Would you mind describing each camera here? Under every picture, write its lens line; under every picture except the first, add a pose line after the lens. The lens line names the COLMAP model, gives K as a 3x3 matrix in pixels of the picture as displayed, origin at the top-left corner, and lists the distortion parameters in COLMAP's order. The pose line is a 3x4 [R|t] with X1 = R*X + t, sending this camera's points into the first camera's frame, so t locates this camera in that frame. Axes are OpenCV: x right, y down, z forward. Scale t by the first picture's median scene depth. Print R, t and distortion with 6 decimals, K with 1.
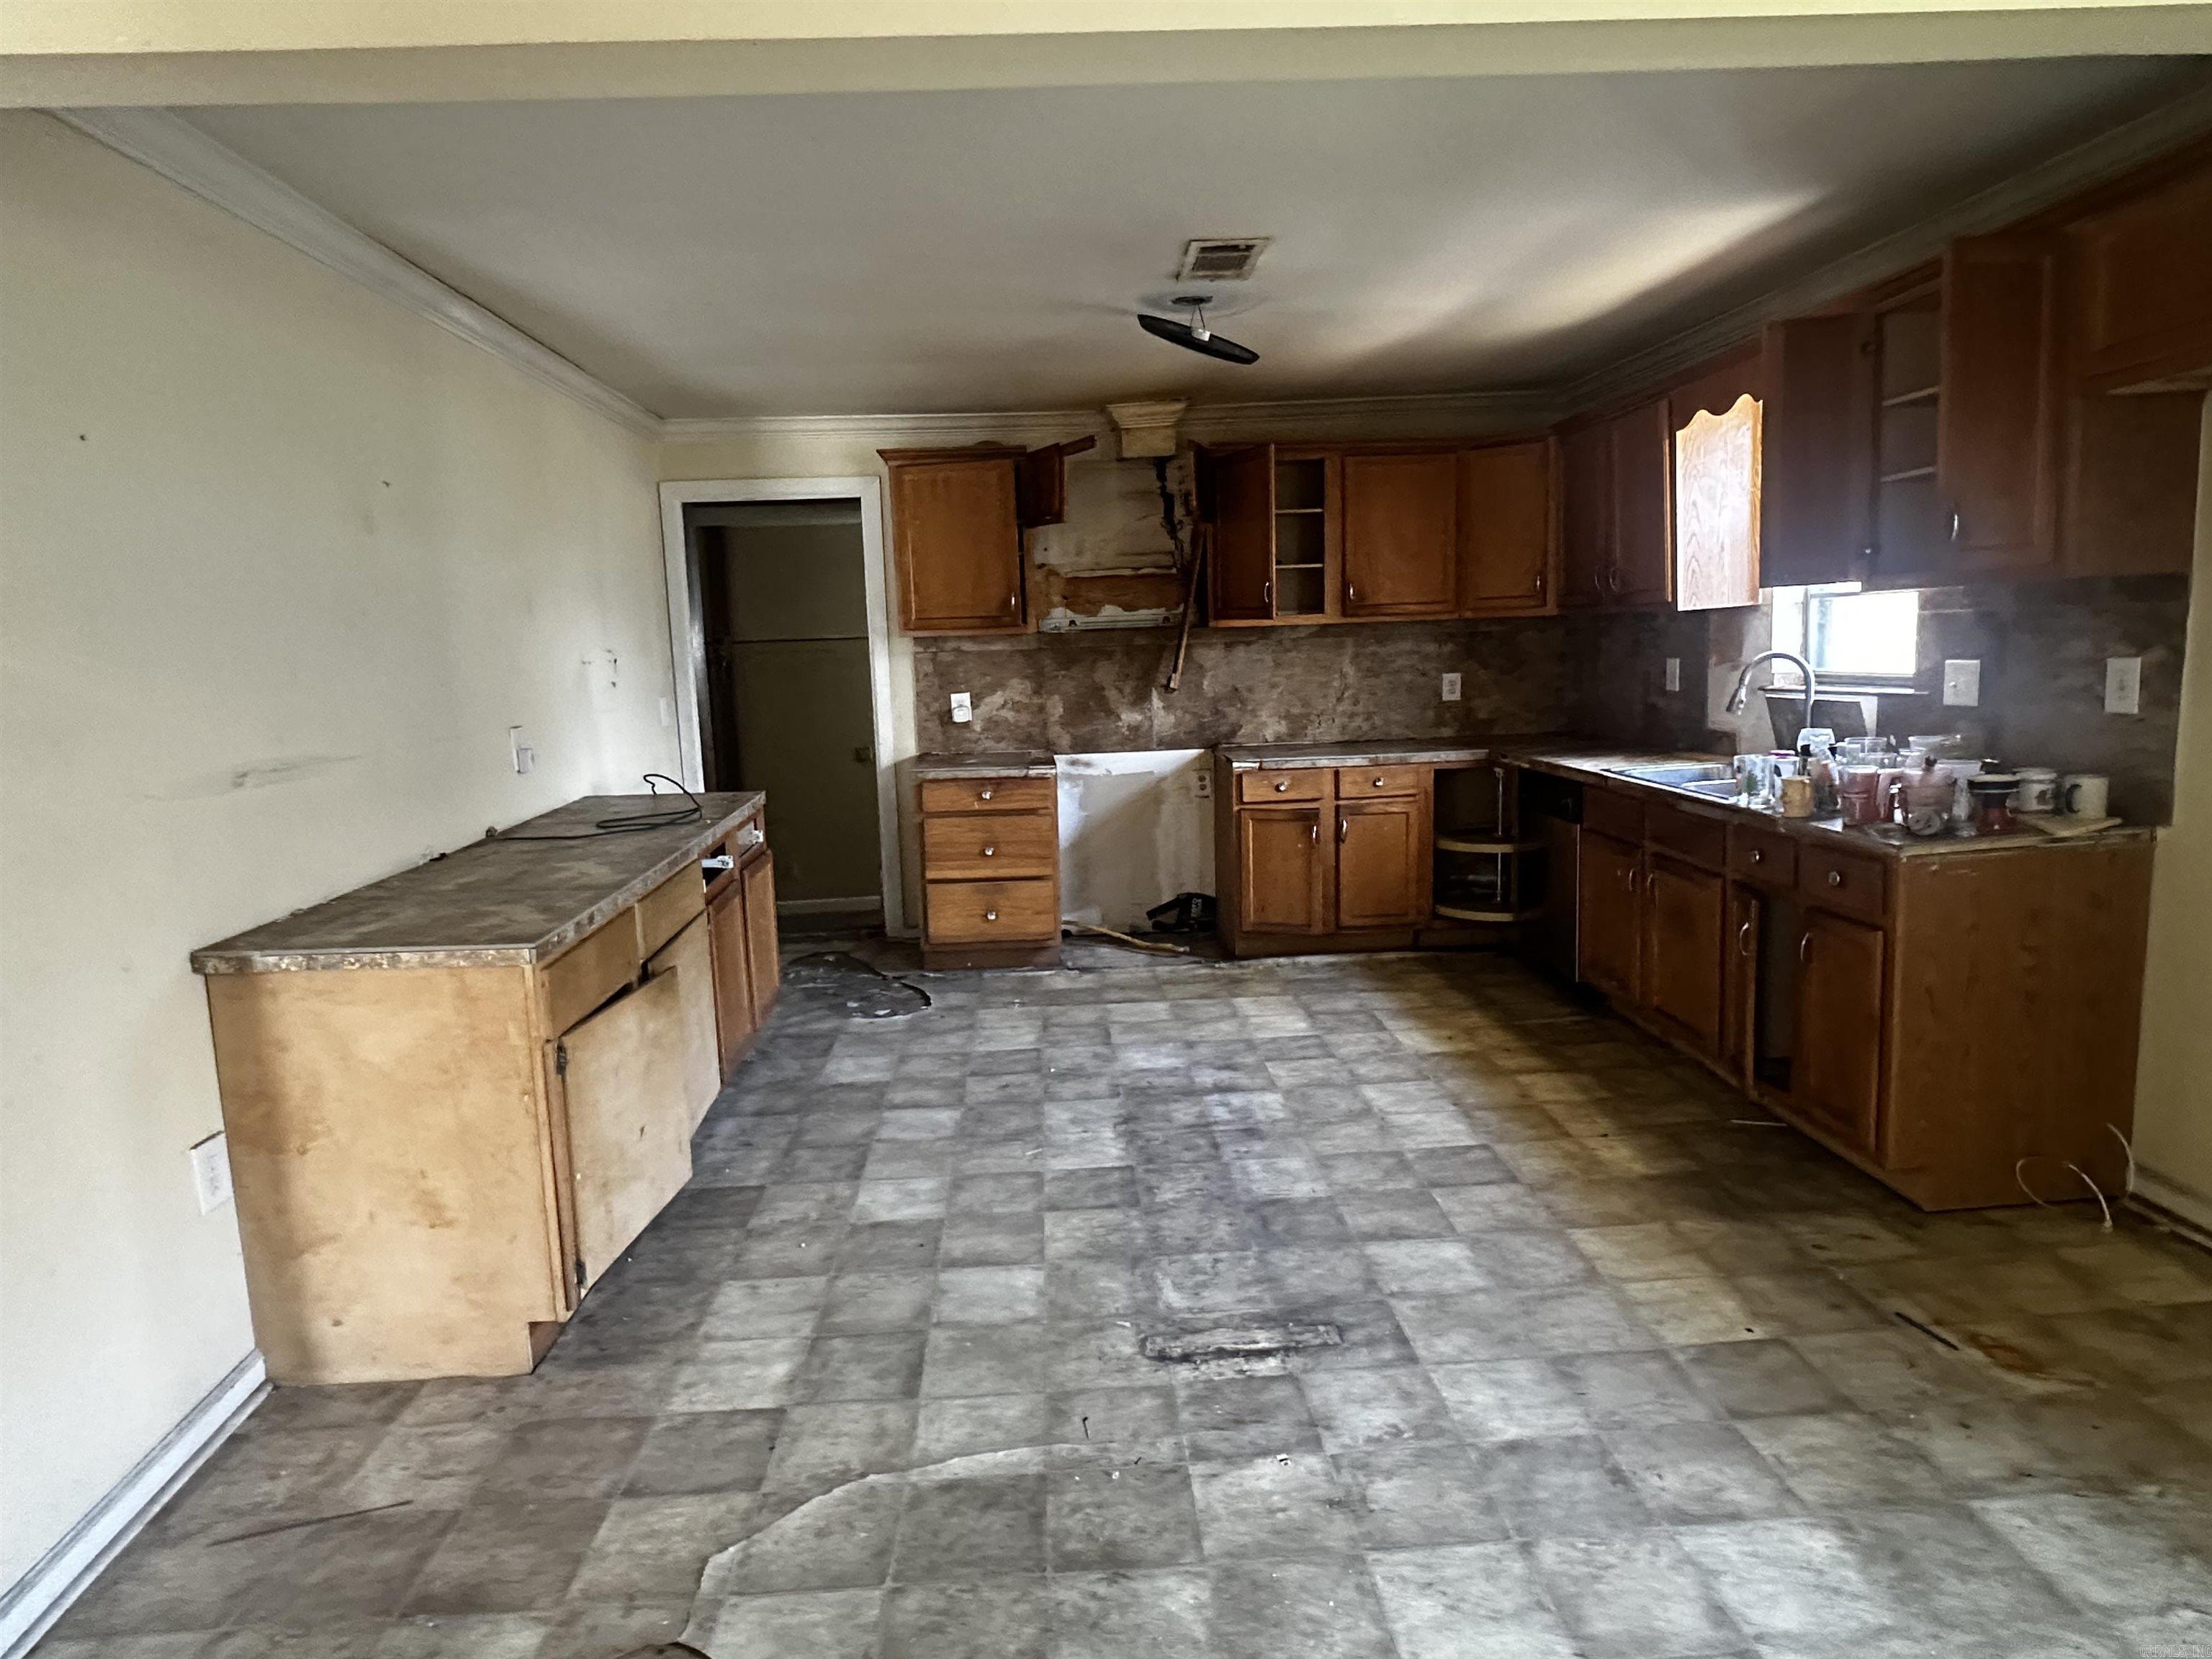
lens RADIAL K [[1242.4, 0, 1124.1], [0, 1242.4, 823.0], [0, 0, 1]] dist [-0.006774, 0.002986]
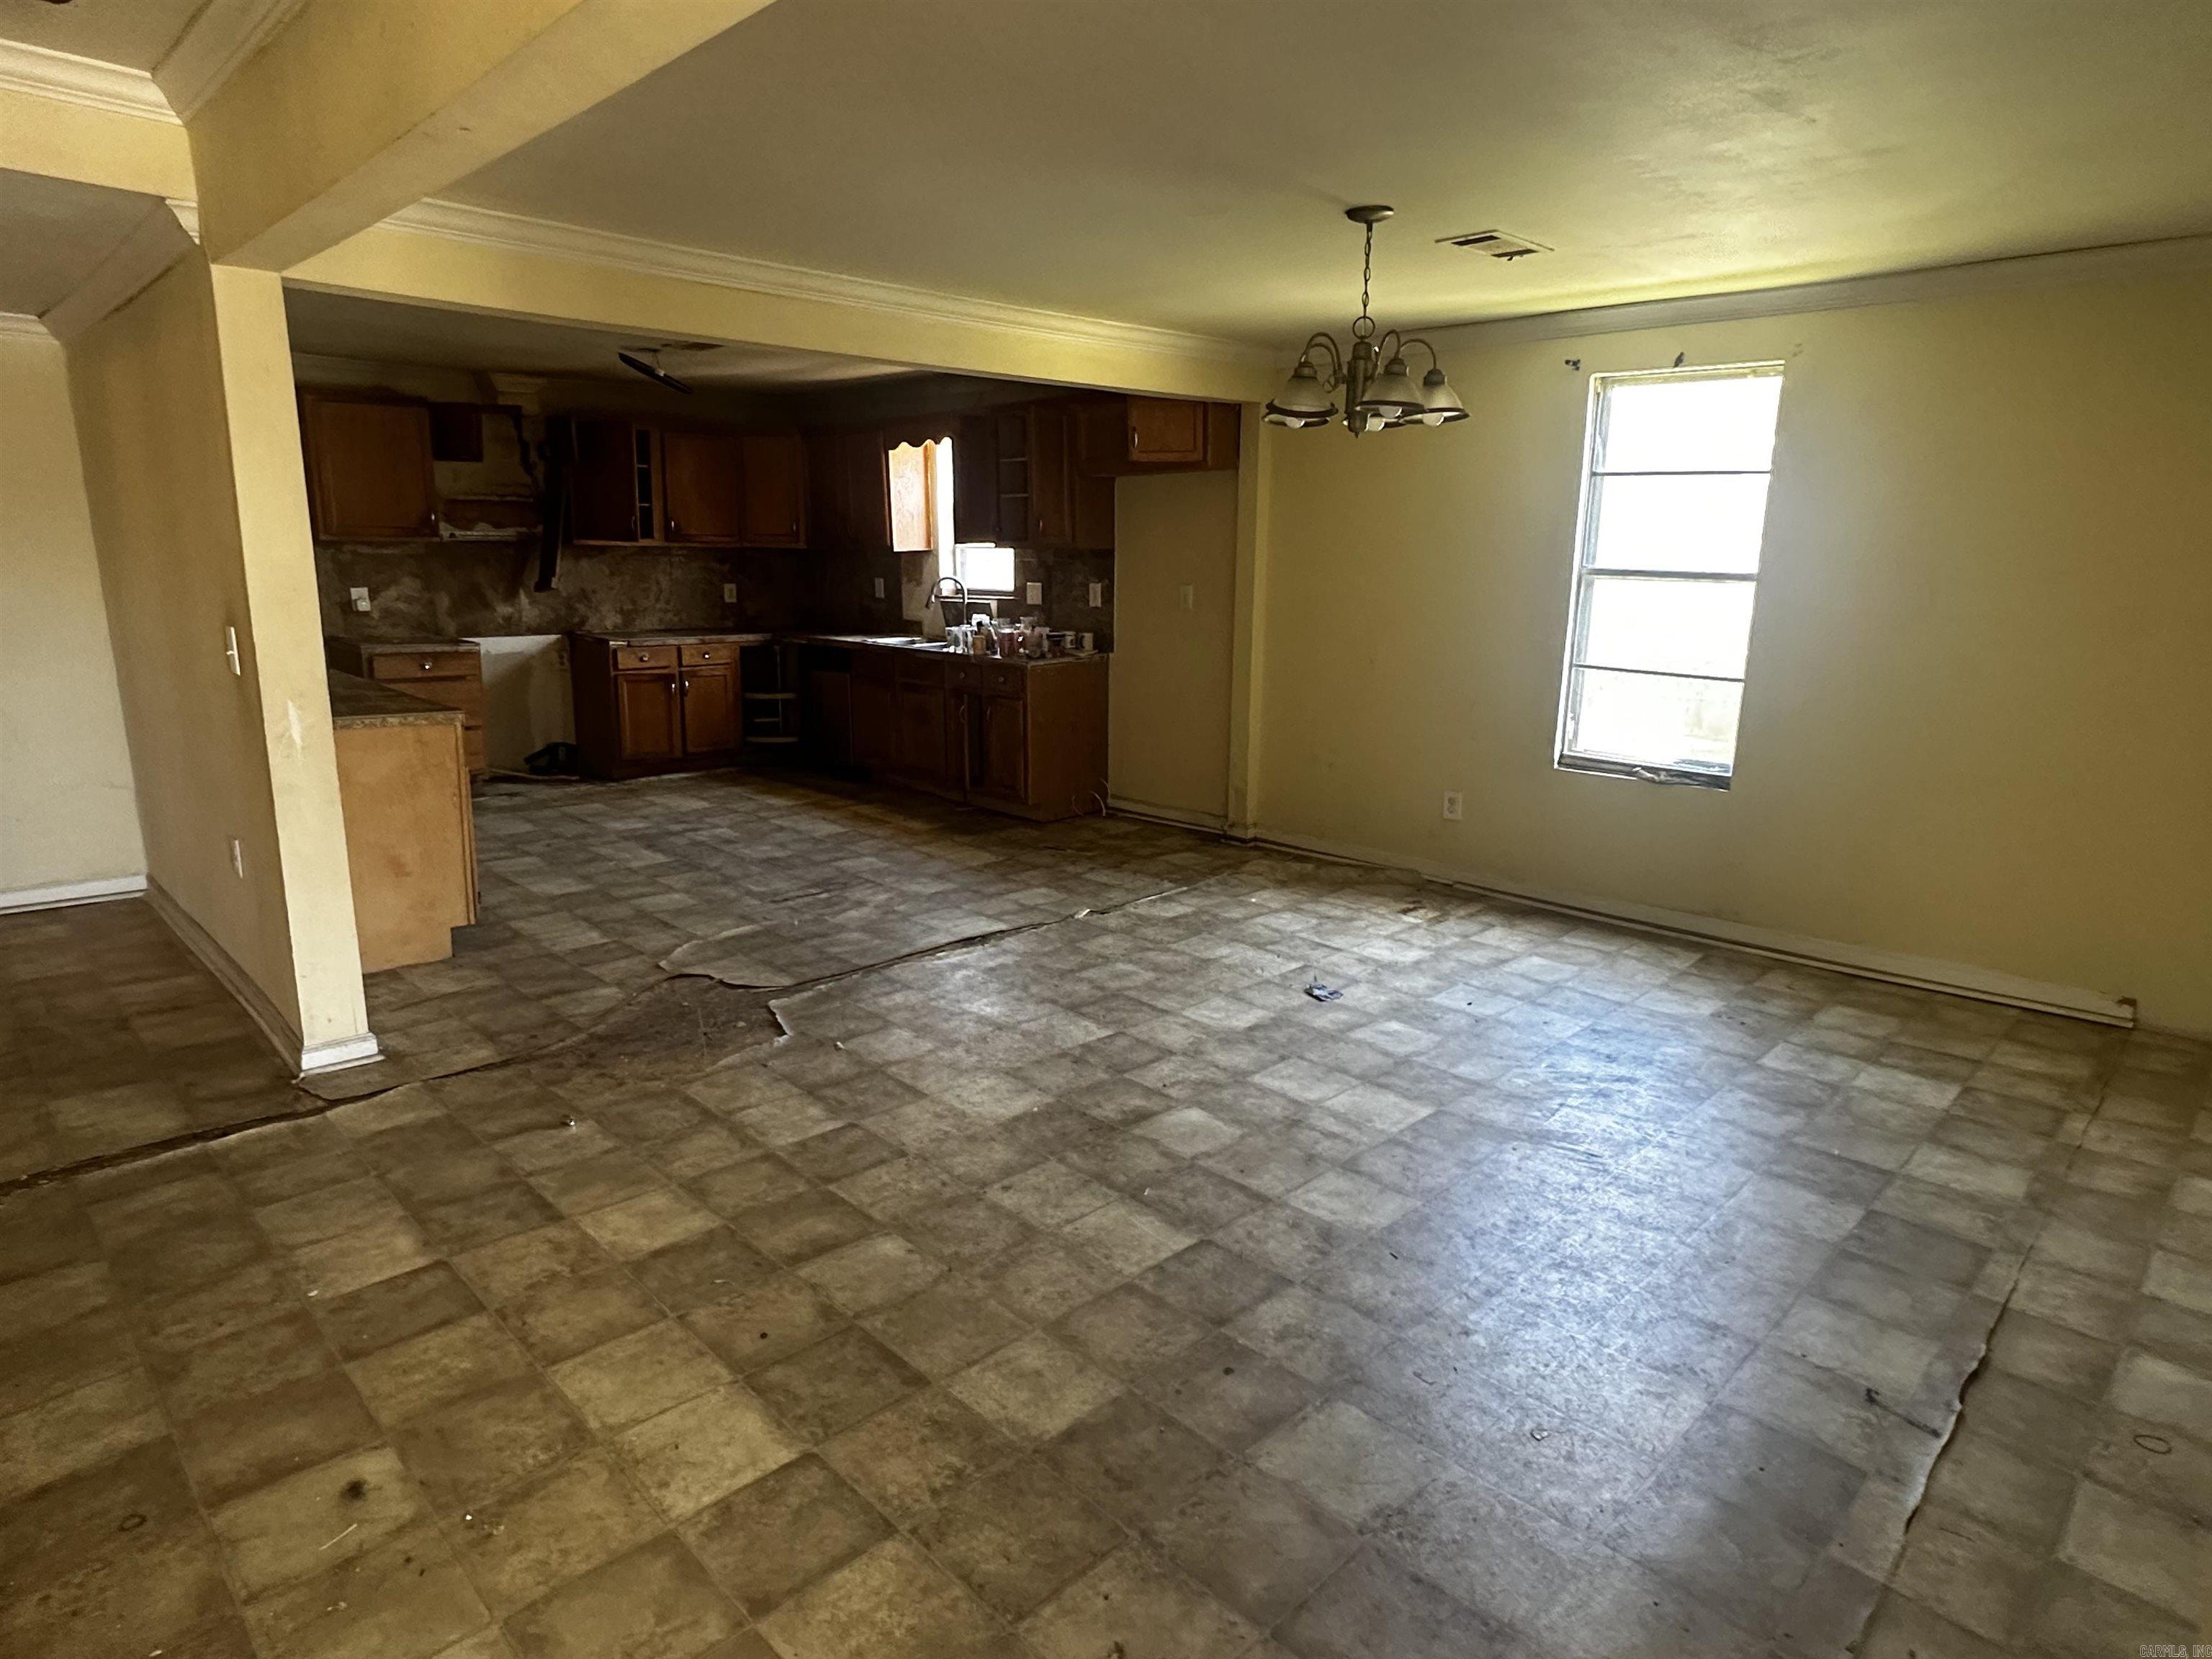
lens RADIAL K [[1242.4, 0, 1108.9], [0, 1242.4, 839.8], [0, 0, 1]] dist [-0.006774, 0.002986]
pose [[0.747024, -0.102454, 0.656855, -0.653814], [0.053341, 0.994105, 0.094393, 0.109196], [-0.662653, -0.035477, 0.748085, -0.680562]]
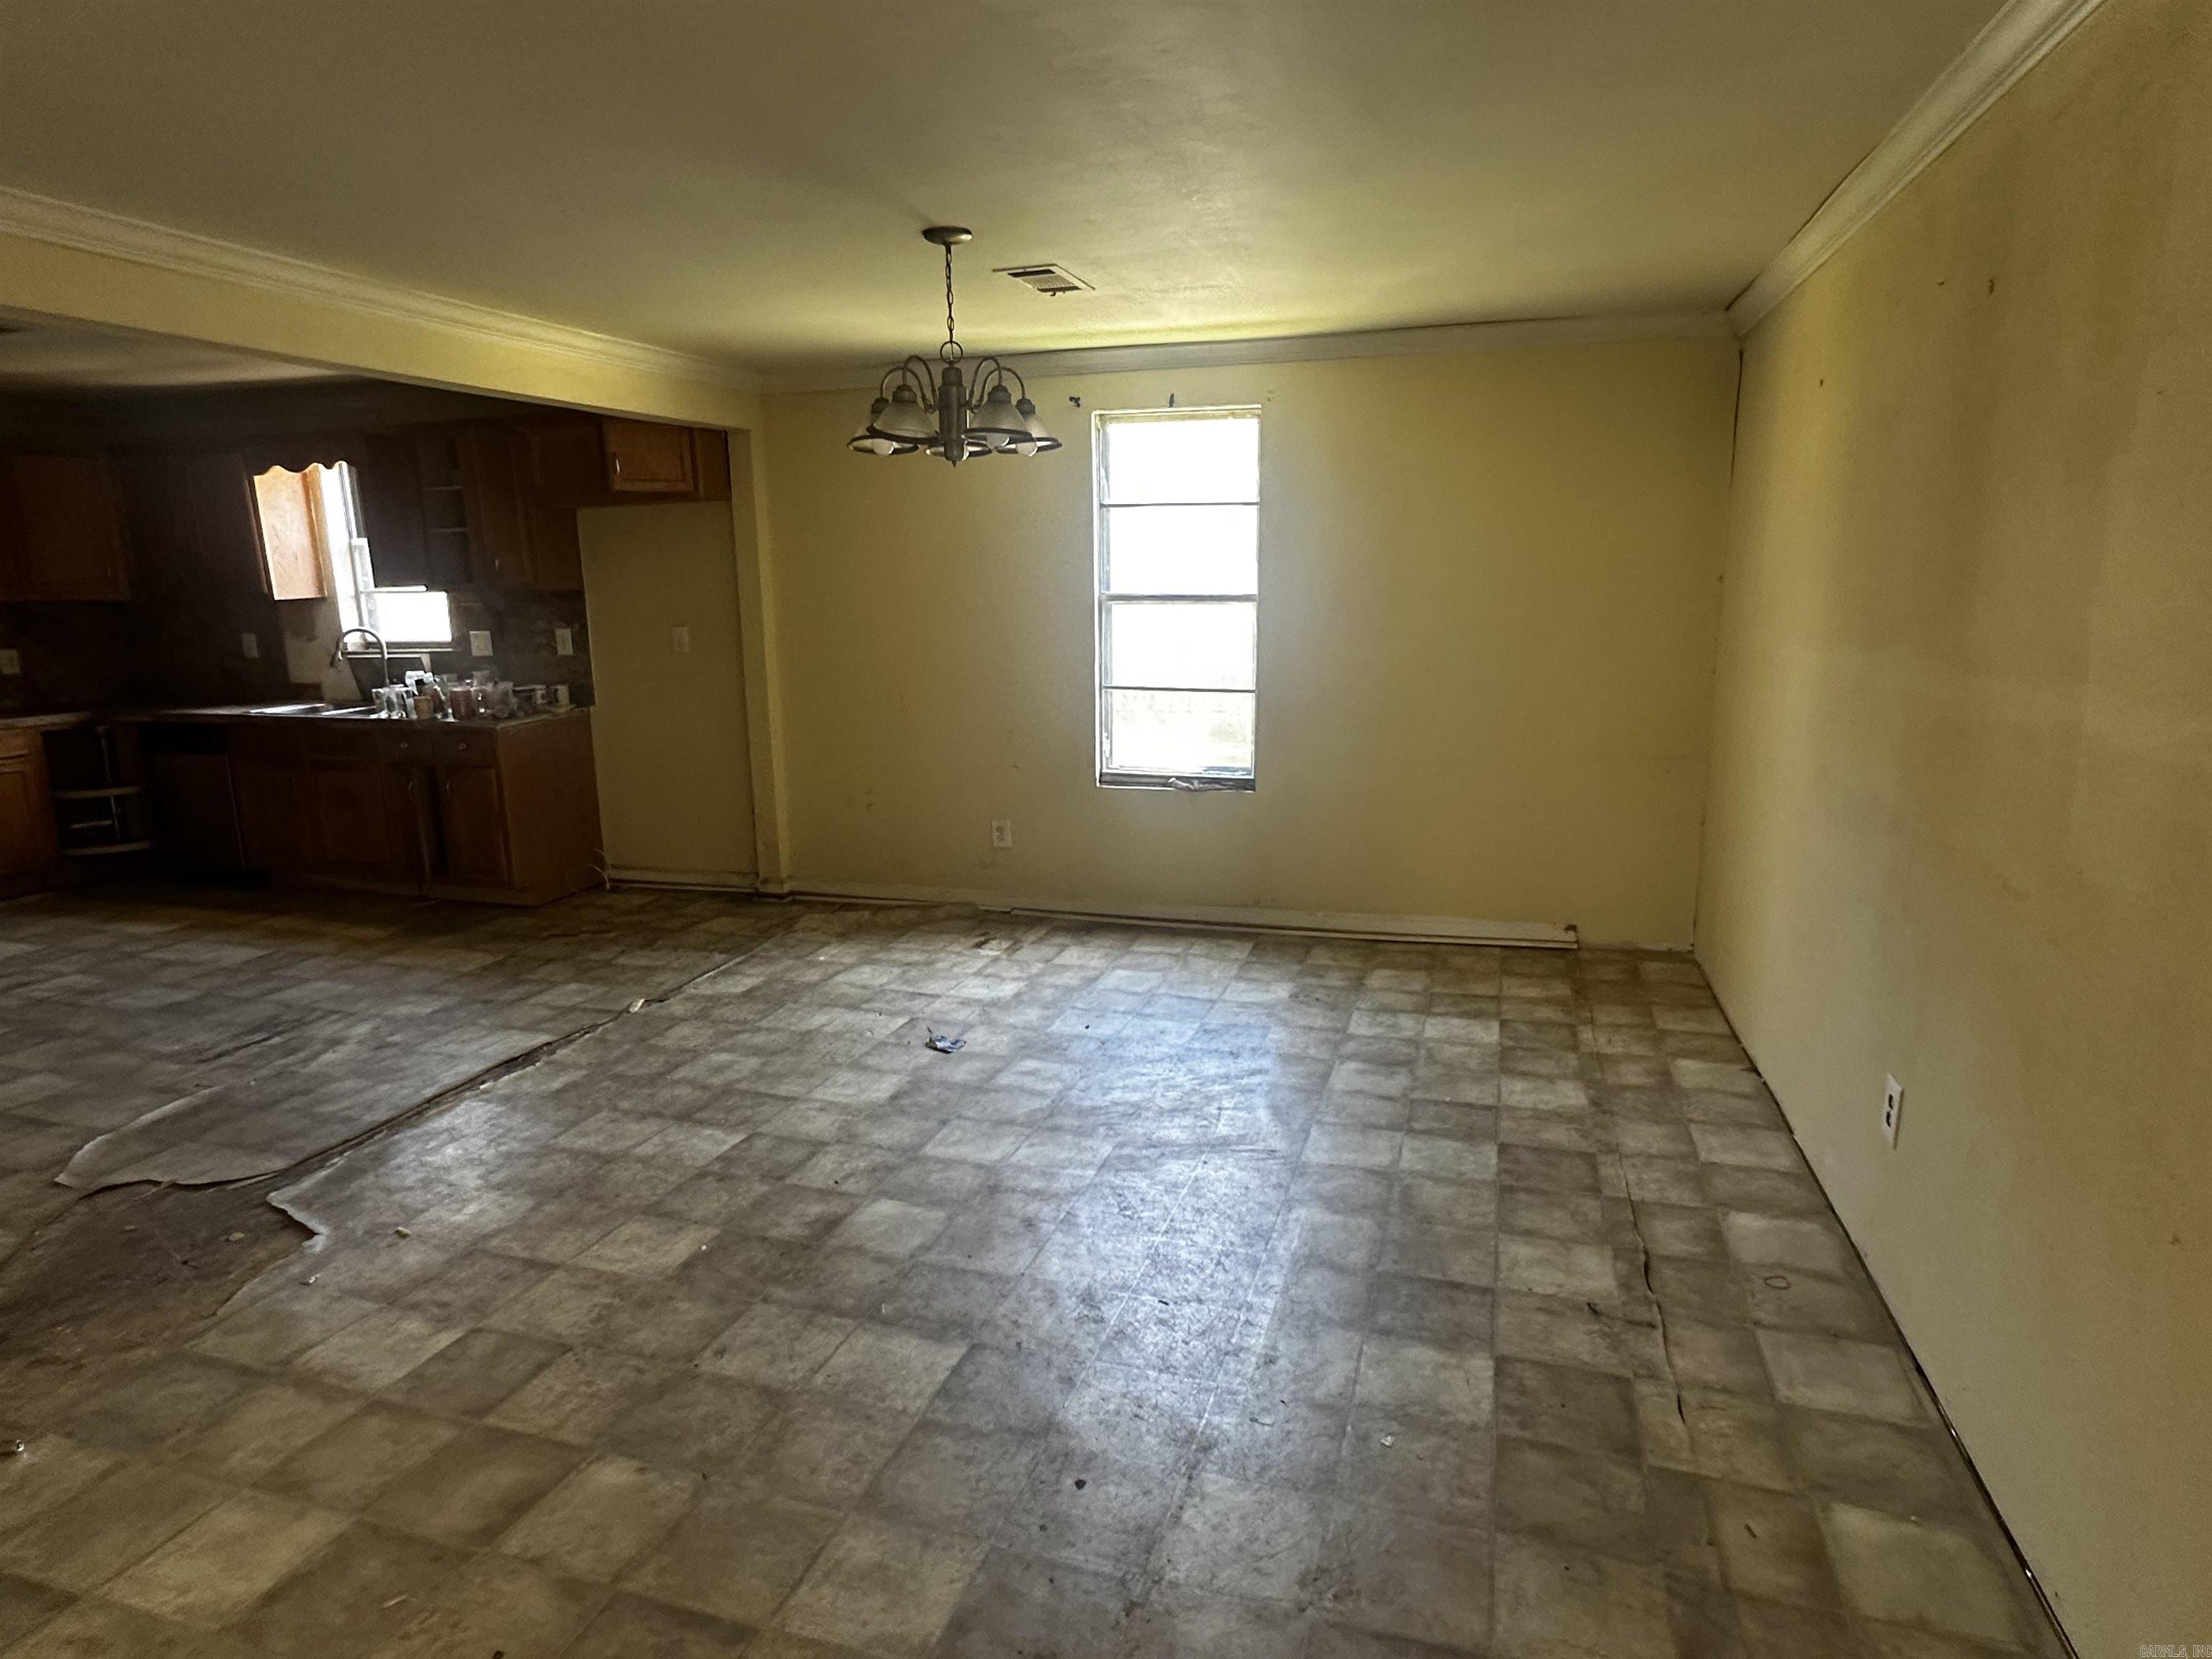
lens RADIAL K [[1242.4, 0, 1110.1], [0, 1242.4, 835.8], [0, 0, 1]] dist [-0.006774, 0.002986]
pose [[0.357046, -0.151373, 0.921740, -0.698456], [0.132945, 0.984971, 0.110260, 0.085067], [-0.924578, 0.083173, 0.371804, -0.504602]]
